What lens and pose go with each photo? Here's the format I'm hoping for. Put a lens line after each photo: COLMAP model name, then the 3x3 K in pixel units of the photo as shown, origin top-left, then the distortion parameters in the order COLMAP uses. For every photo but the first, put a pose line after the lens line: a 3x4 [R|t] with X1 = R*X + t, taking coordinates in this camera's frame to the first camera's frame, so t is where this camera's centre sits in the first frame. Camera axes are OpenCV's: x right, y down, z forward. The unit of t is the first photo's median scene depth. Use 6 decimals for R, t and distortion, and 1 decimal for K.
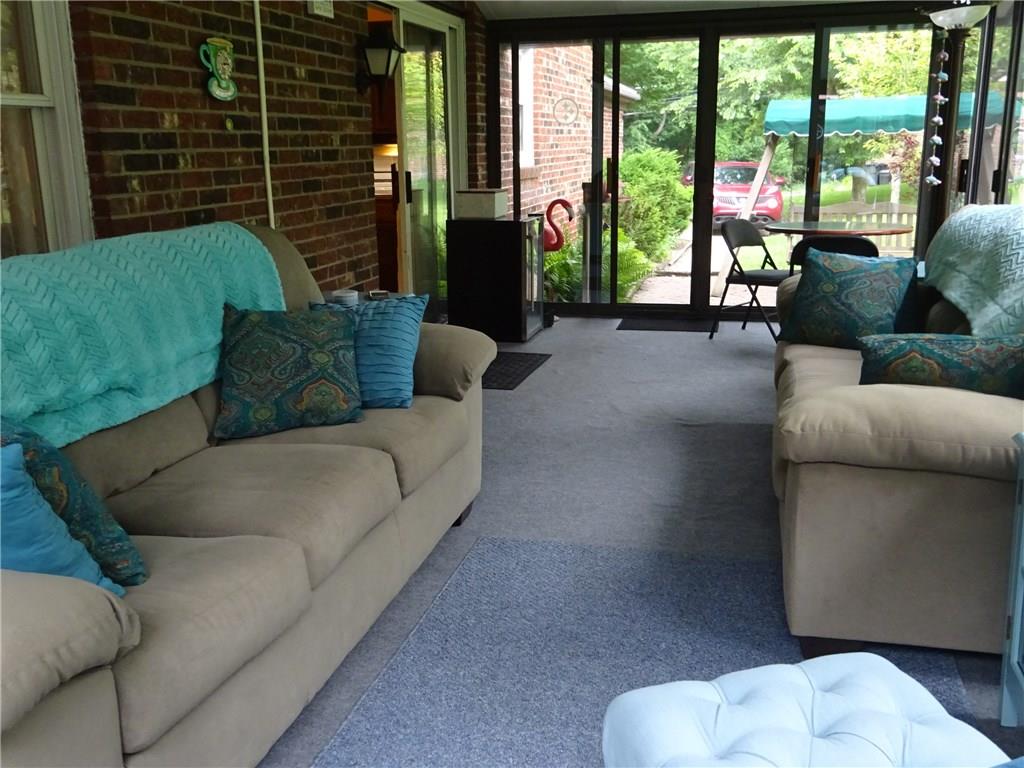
lens RADIAL K [[984.9, 0, 513.6], [0, 984.9, 383.5], [0, 0, 1]] dist [-0.007360, 0.000000]
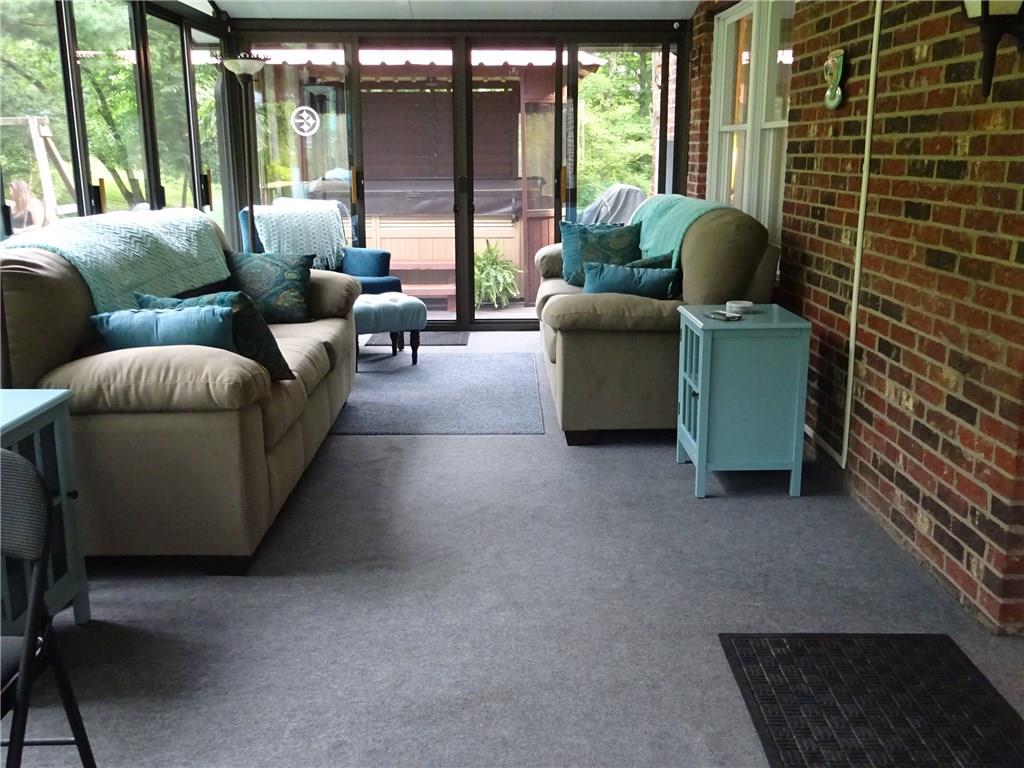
lens RADIAL K [[984.9, 0, 513.7], [0, 984.9, 384.7], [0, 0, 1]] dist [-0.007360, 0.000000]
pose [[-0.965637, 0.072139, -0.249681, 0.264586], [-0.050303, 0.890659, 0.451881, -0.401872], [0.254979, 0.448913, -0.856425, 1.619155]]
